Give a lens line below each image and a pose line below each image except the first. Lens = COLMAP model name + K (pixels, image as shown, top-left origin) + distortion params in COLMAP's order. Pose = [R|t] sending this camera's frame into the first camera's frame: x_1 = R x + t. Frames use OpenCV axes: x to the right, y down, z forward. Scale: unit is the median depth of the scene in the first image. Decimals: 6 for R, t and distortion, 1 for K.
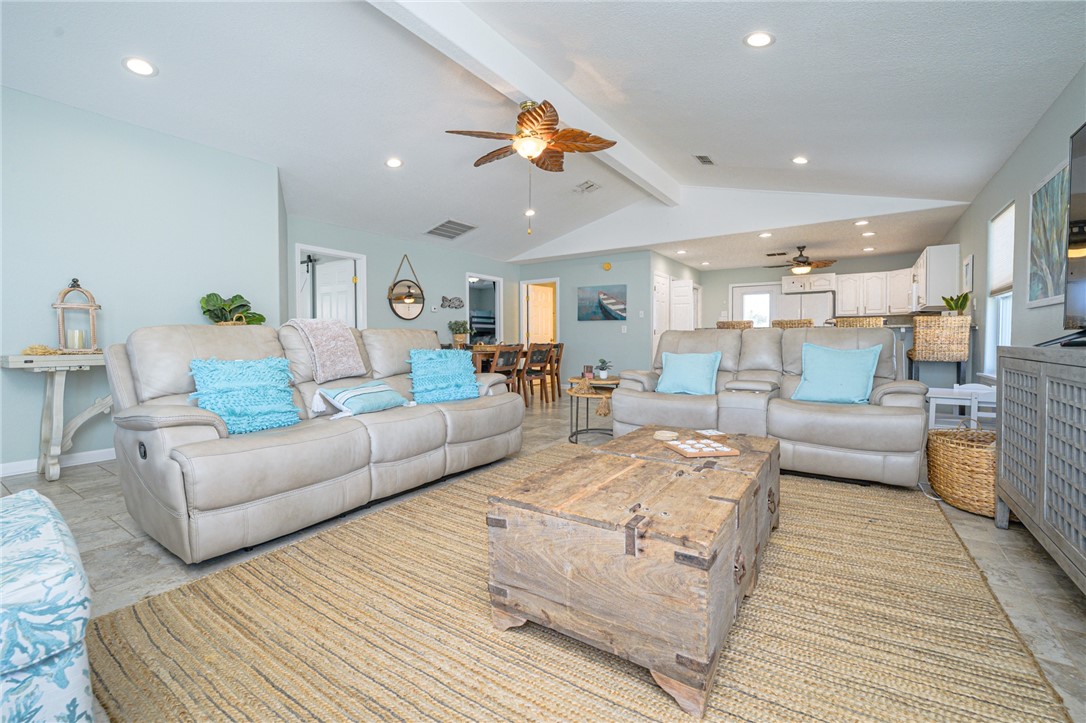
lens RADIAL K [[450.0, 0, 555.7], [0, 450.0, 348.8], [0, 0, 1]] dist [-0.002282, -0.000440]
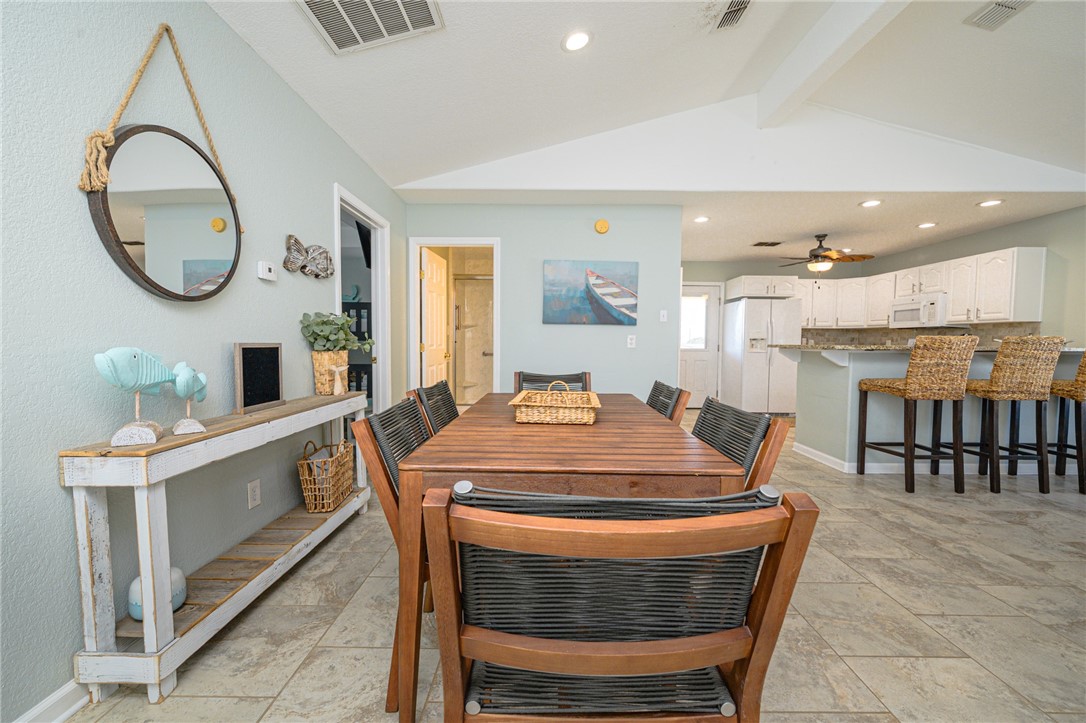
lens RADIAL K [[439.2, 0, 539.0], [0, 439.2, 363.6], [0, 0, 1]] dist [-0.002974, -0.000428]
pose [[0.856345, -0.017945, 0.516093, -0.234689], [0.000479, 0.999423, 0.033957, -0.034367], [-0.516404, -0.028831, 0.855859, 0.586922]]
